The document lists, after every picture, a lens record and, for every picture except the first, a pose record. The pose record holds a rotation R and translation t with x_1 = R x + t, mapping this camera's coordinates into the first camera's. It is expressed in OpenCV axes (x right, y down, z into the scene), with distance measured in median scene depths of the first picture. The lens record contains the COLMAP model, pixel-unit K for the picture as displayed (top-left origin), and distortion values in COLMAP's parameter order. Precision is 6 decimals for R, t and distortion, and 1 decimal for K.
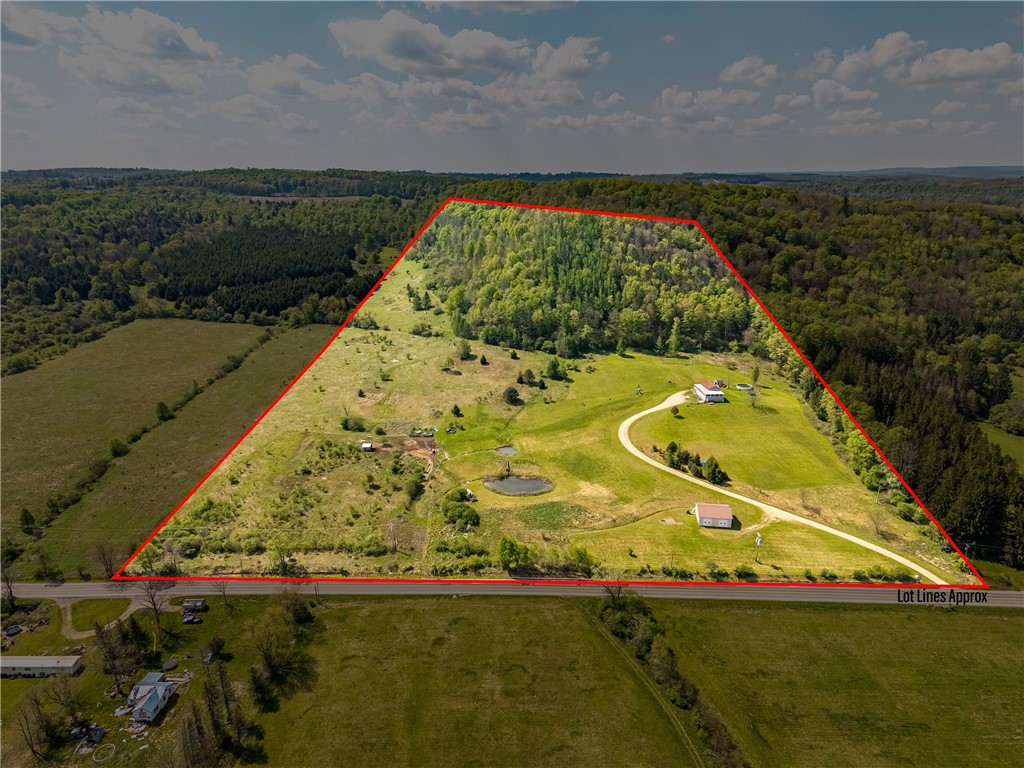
lens RADIAL K [[743.1, 0, 512.0], [0, 743.1, 384.0], [0, 0, 1]] dist [0.086525, -0.082098]
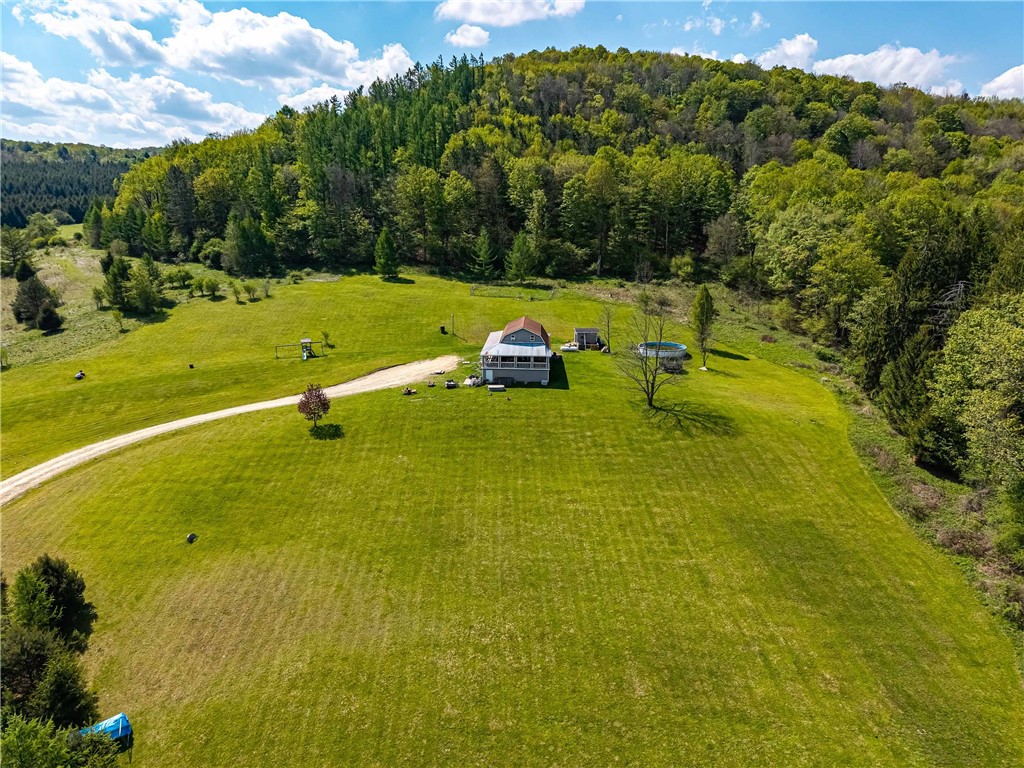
lens RADIAL K [[743.1, 0, 512.0], [0, 743.1, 384.0], [0, 0, 1]] dist [0.086525, -0.082098]
pose [[0.994566, 0.044503, -0.094113, 0.209348], [-0.049146, 0.997657, -0.047602, 0.026055], [0.091774, 0.051968, 0.994423, 0.520195]]
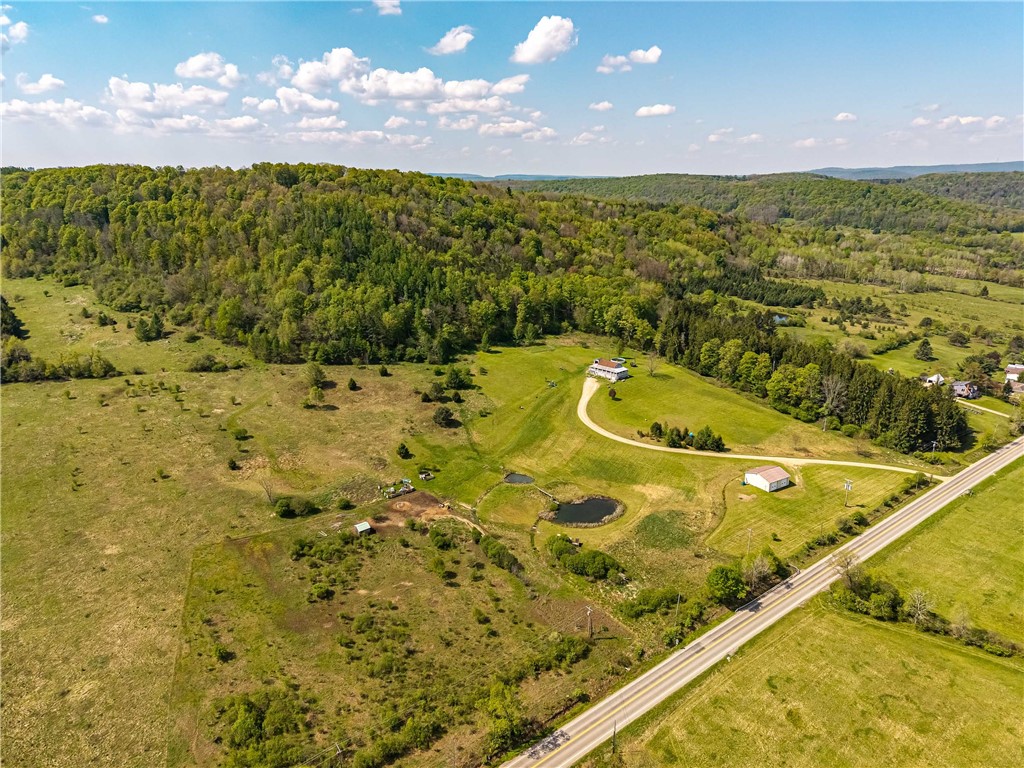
lens RADIAL K [[719.1, 0, 509.5], [0, 719.1, 421.4], [0, 0, 1]] dist [0.000704, -0.000897]
pose [[0.716979, -0.210421, 0.664578, -0.351165], [0.181884, 0.976800, 0.113052, -0.041405], [-0.672948, 0.039820, 0.738617, 0.295868]]
